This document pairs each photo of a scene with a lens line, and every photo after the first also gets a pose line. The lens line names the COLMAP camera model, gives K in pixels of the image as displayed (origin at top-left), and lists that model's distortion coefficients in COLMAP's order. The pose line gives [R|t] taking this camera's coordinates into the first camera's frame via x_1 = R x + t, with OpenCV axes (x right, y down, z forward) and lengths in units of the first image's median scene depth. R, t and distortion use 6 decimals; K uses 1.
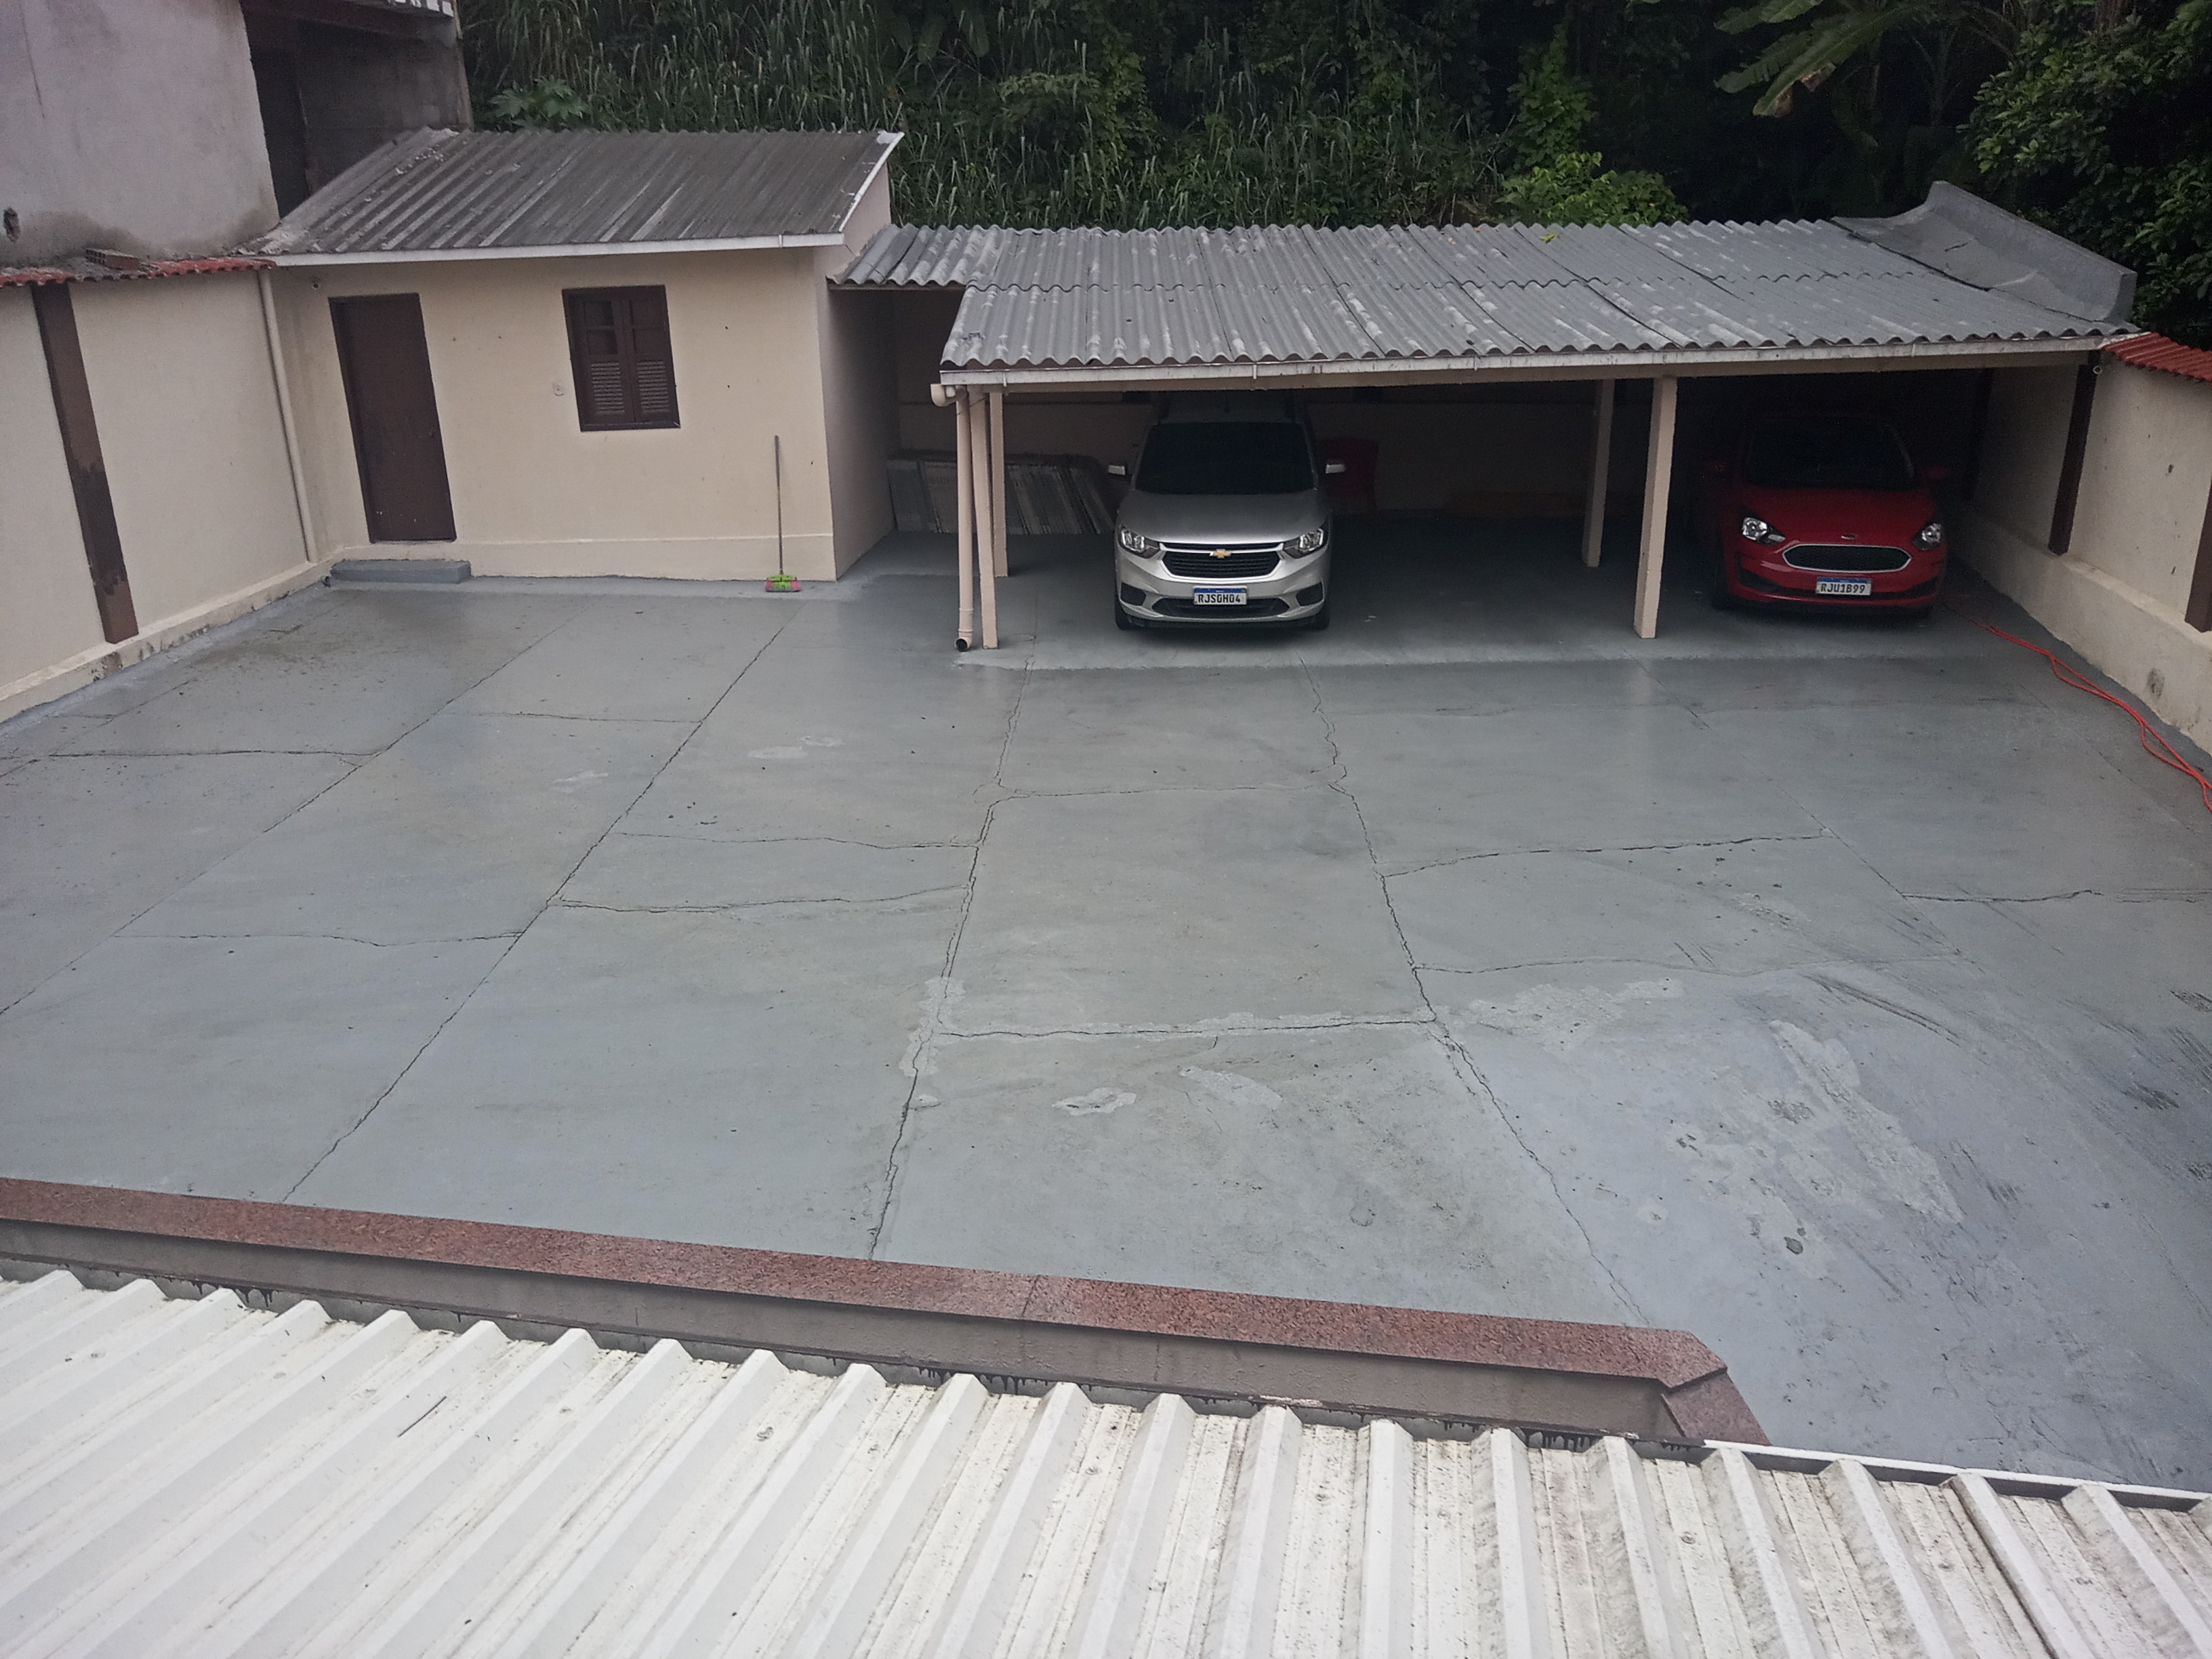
lens RADIAL K [[1713.9, 0, 1111.5], [0, 1713.9, 808.4], [0, 0, 1]] dist [0.000322, 0.006350]
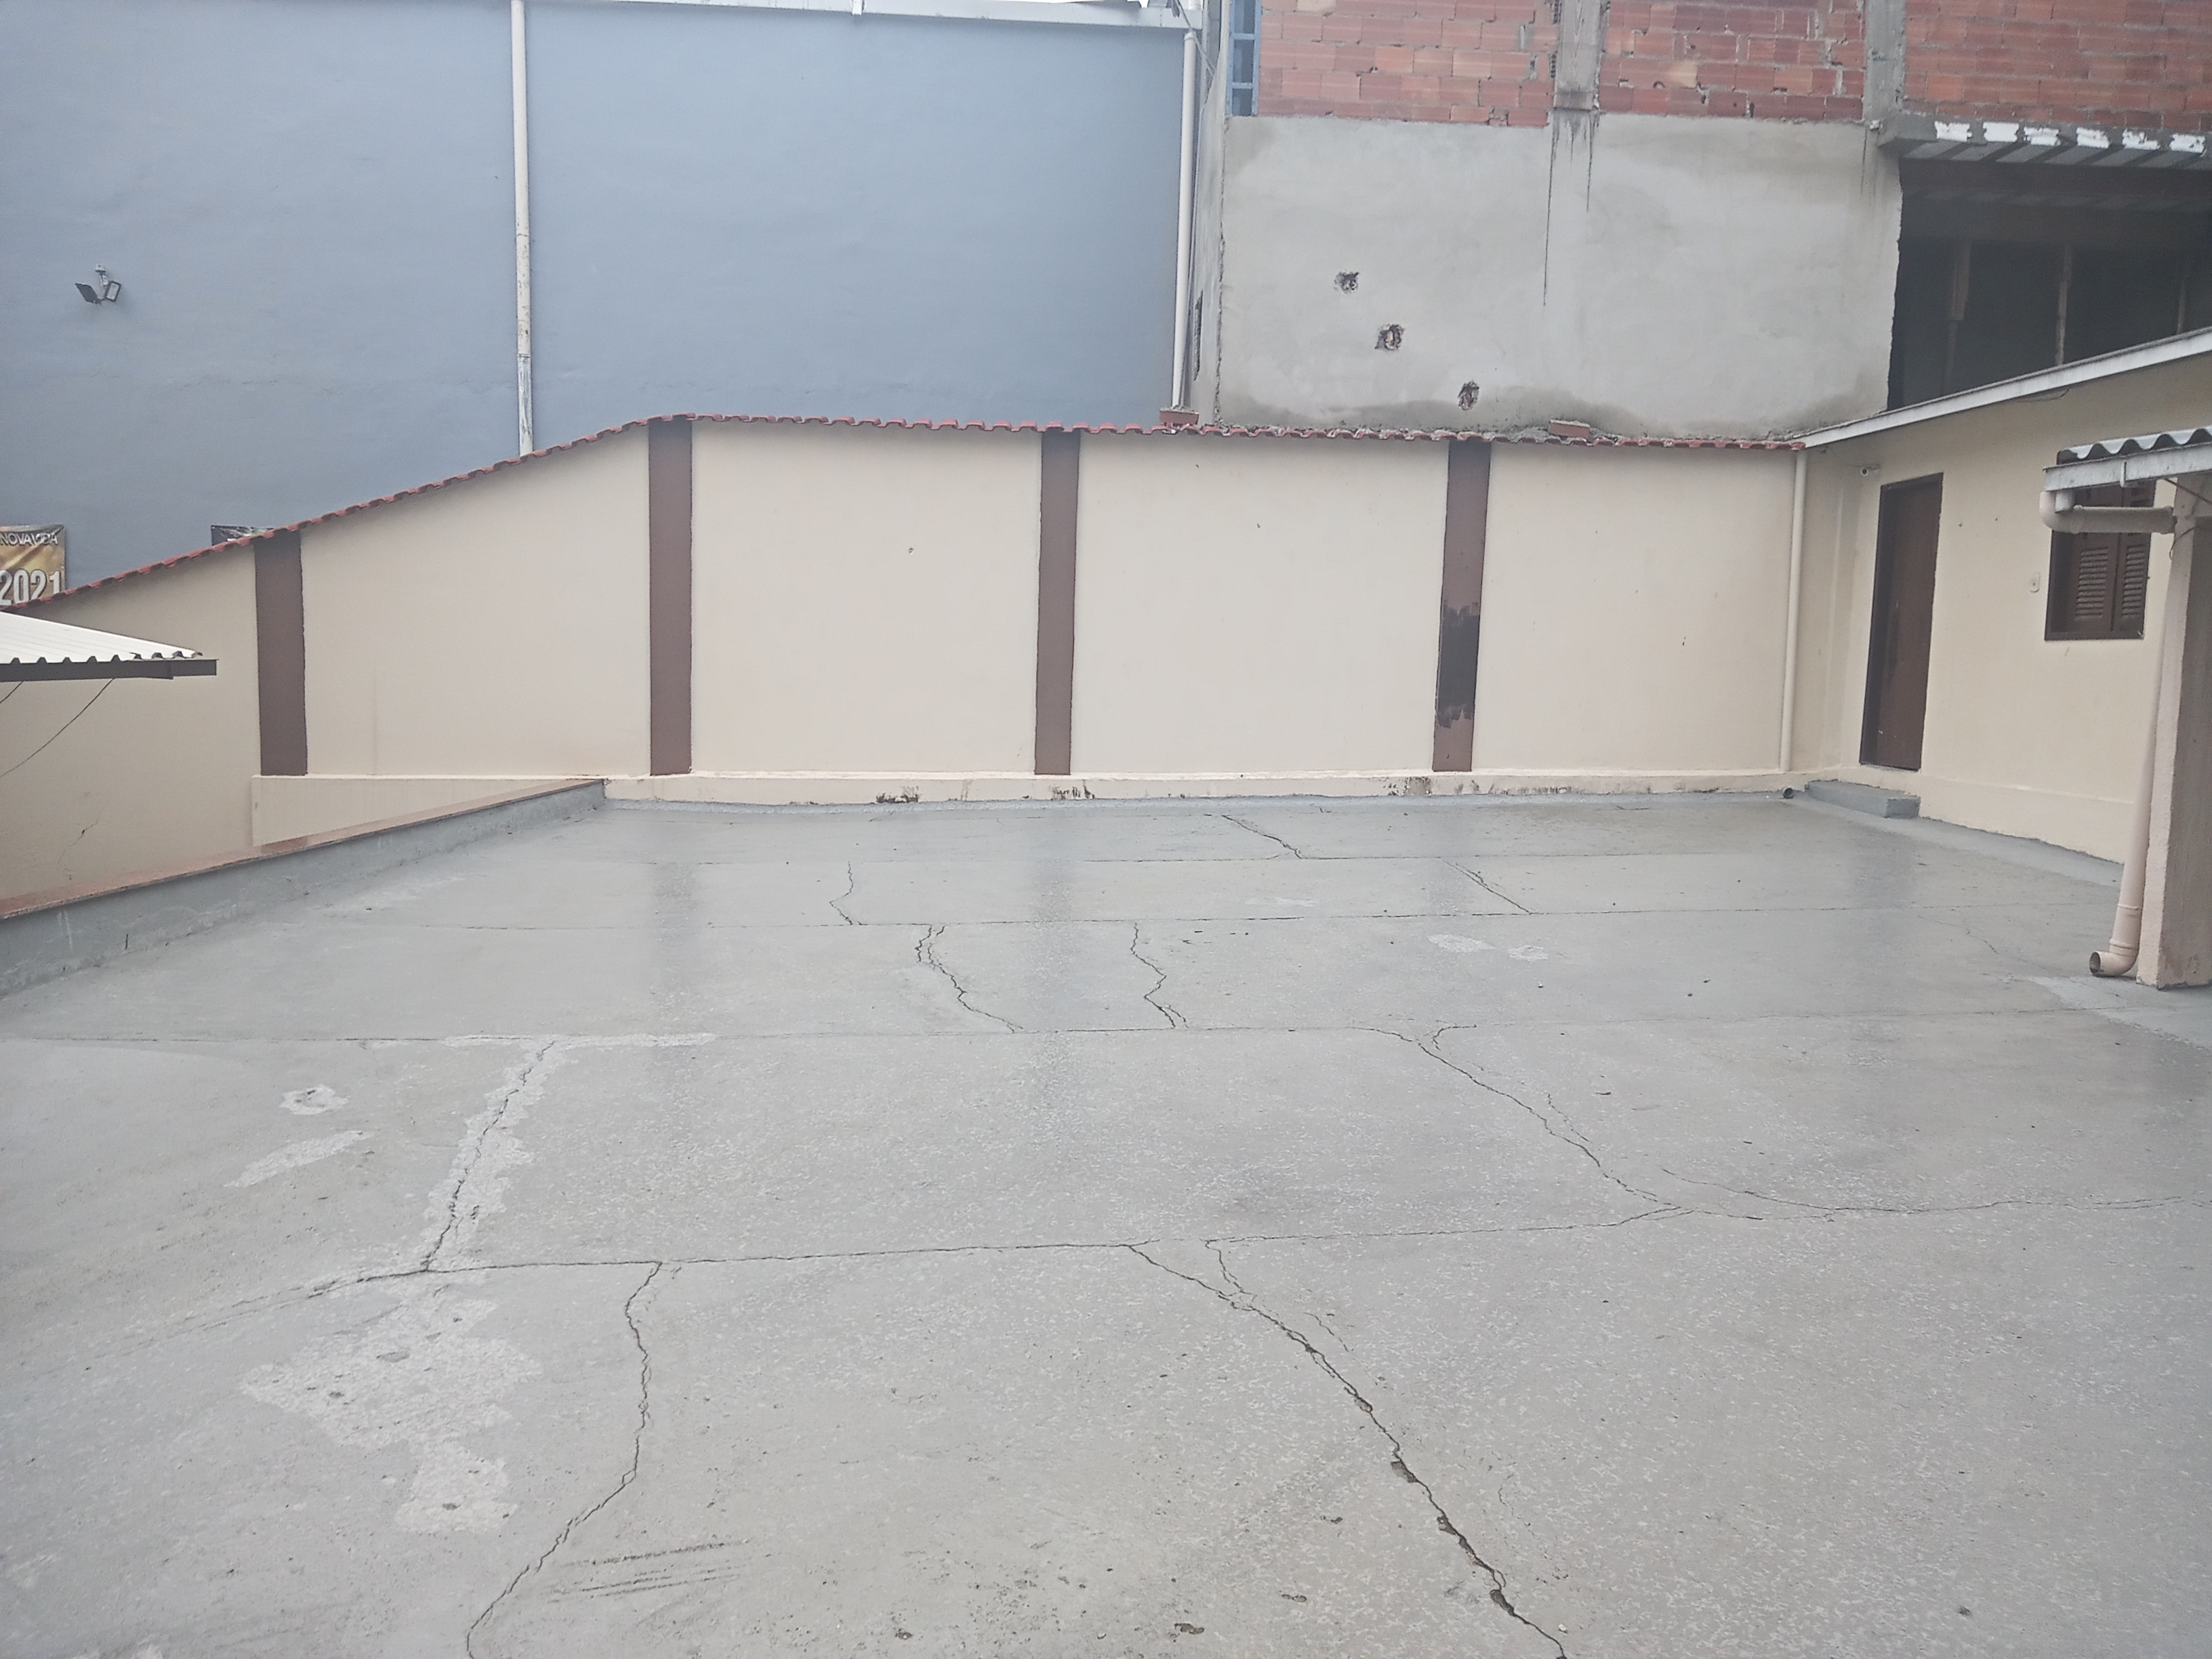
lens RADIAL K [[1713.9, 0, 1111.5], [0, 1713.9, 808.4], [0, 0, 1]] dist [0.000322, 0.006350]
pose [[0.139367, 0.119584, -0.982994, 0.401609], [-0.351090, 0.934161, 0.063866, -0.065944], [0.925912, 0.336218, 0.172176, 0.585752]]
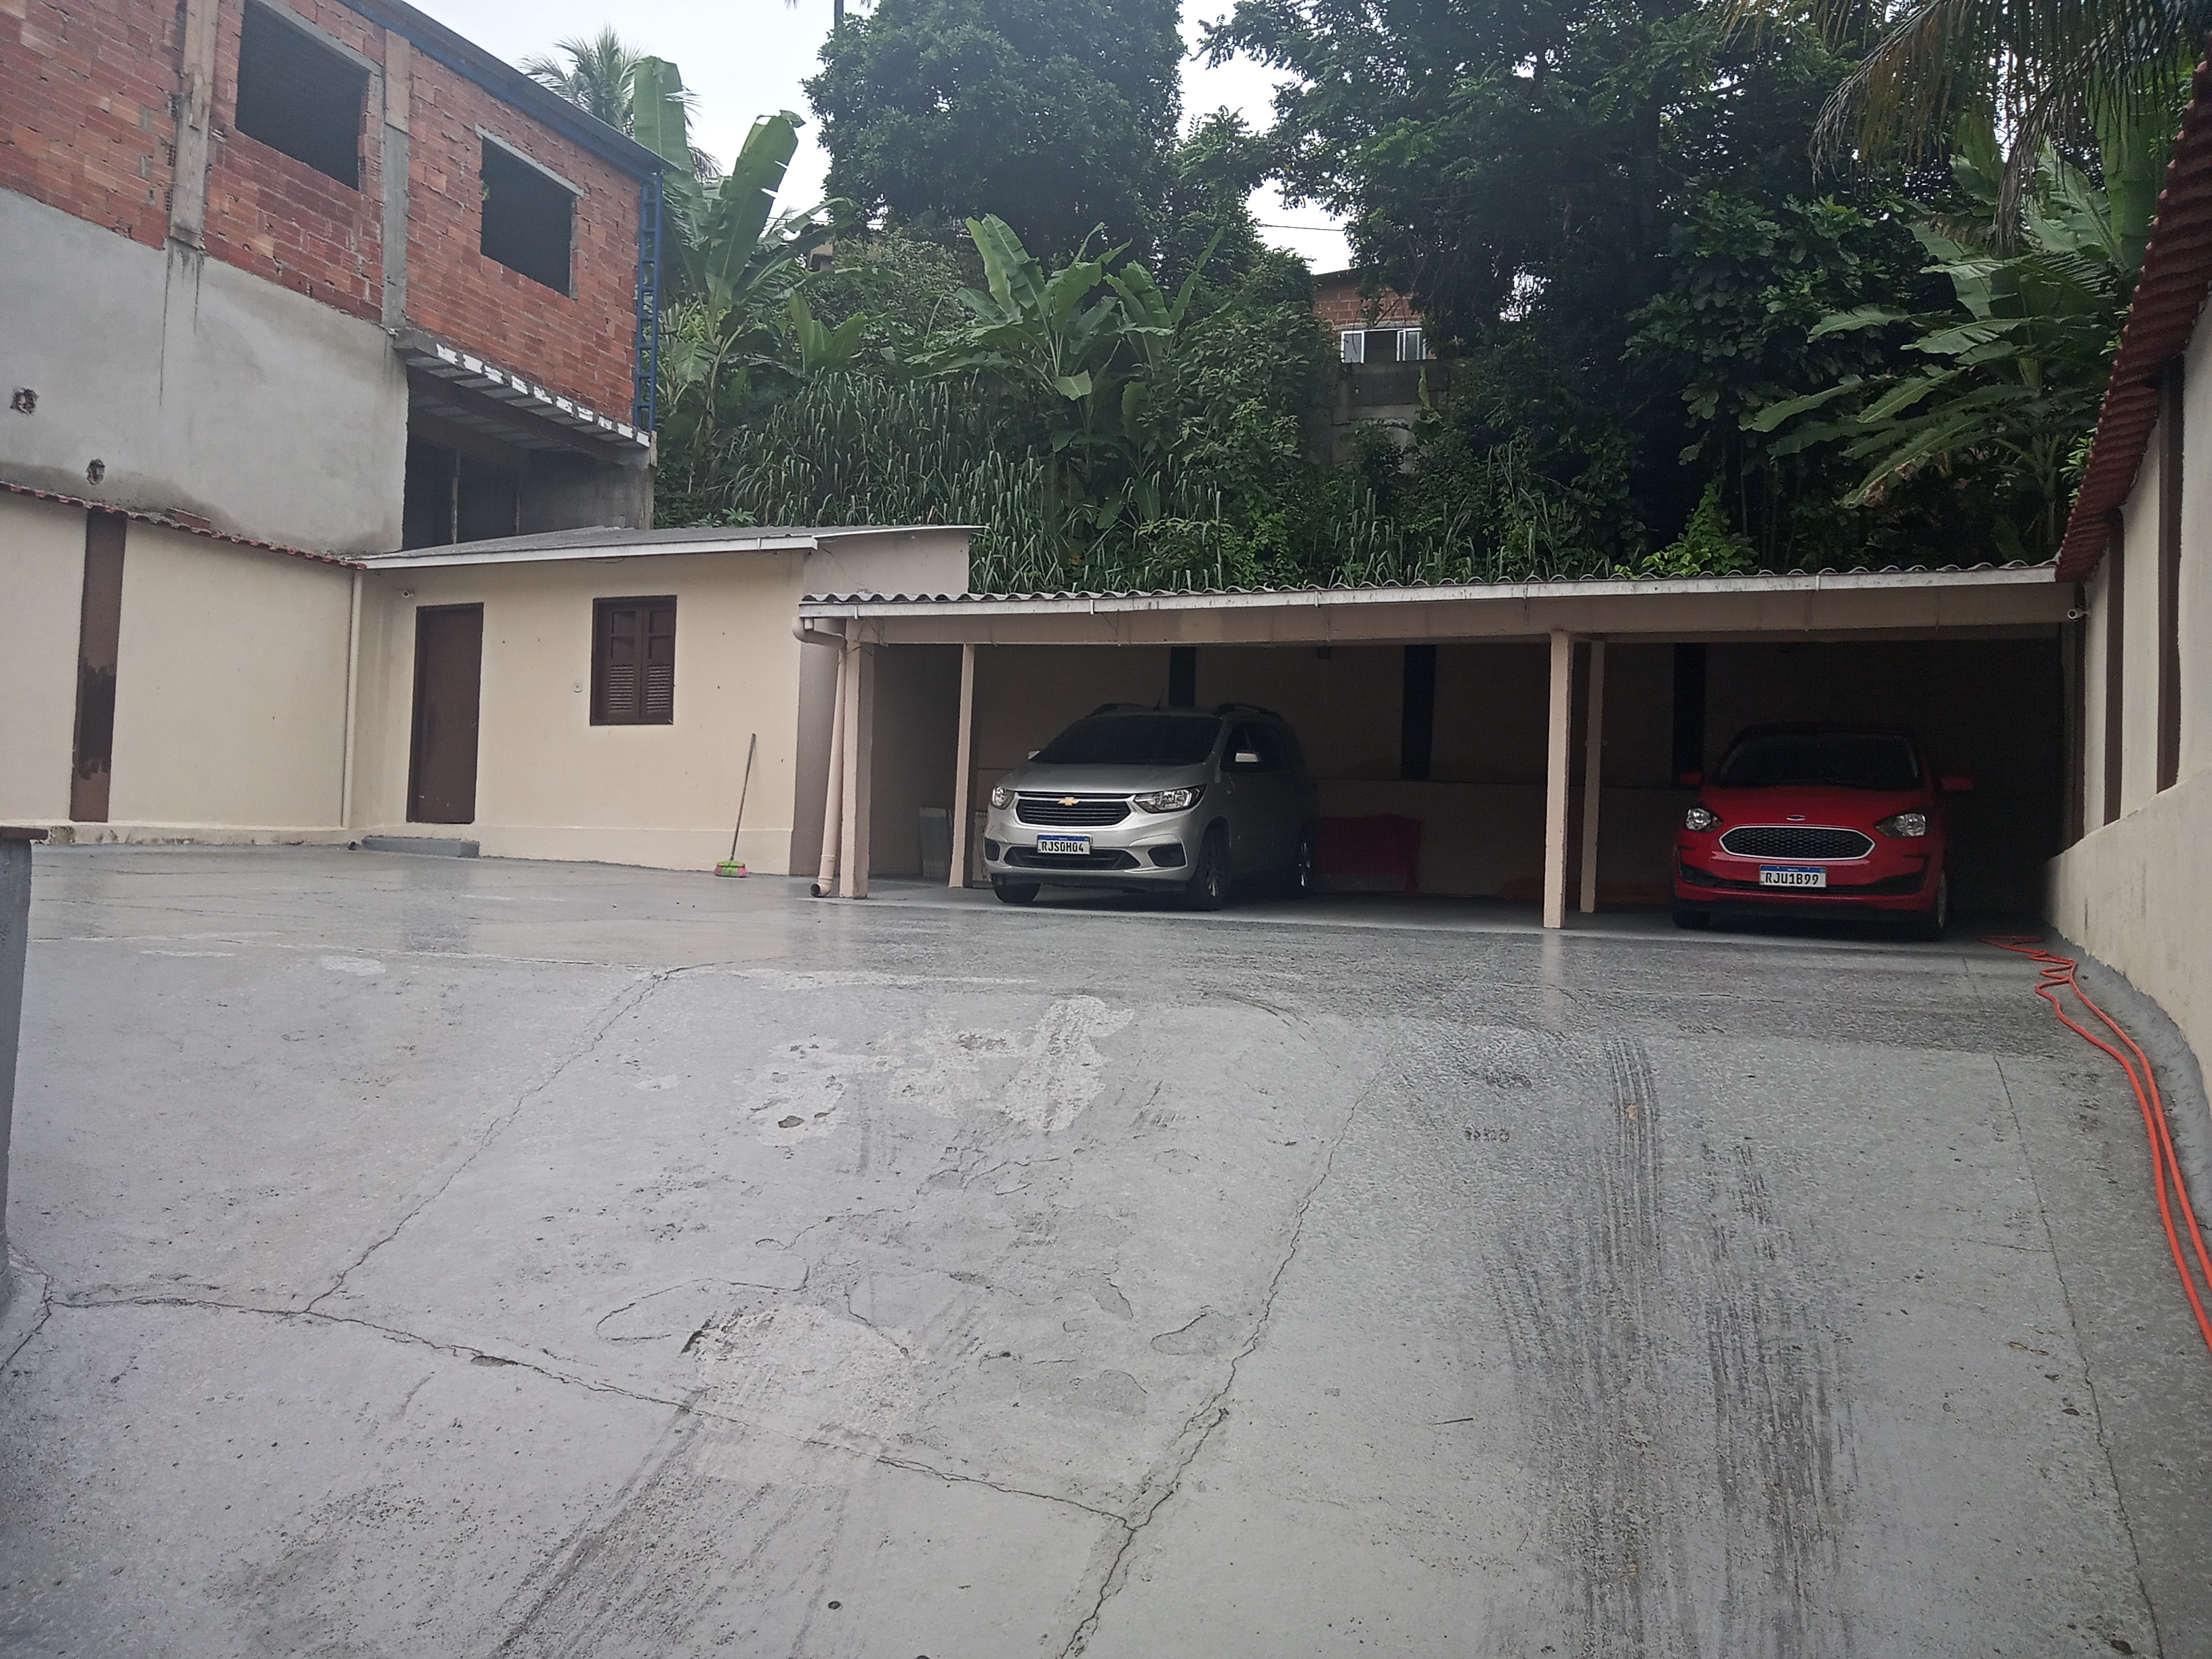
lens RADIAL K [[1713.9, 0, 1111.5], [0, 1713.9, 808.4], [0, 0, 1]] dist [0.000322, 0.006350]
pose [[0.958839, 0.038508, -0.281326, 0.336372], [-0.140105, 0.925919, -0.350776, 0.173810], [0.246978, 0.375753, 0.893203, 0.162076]]
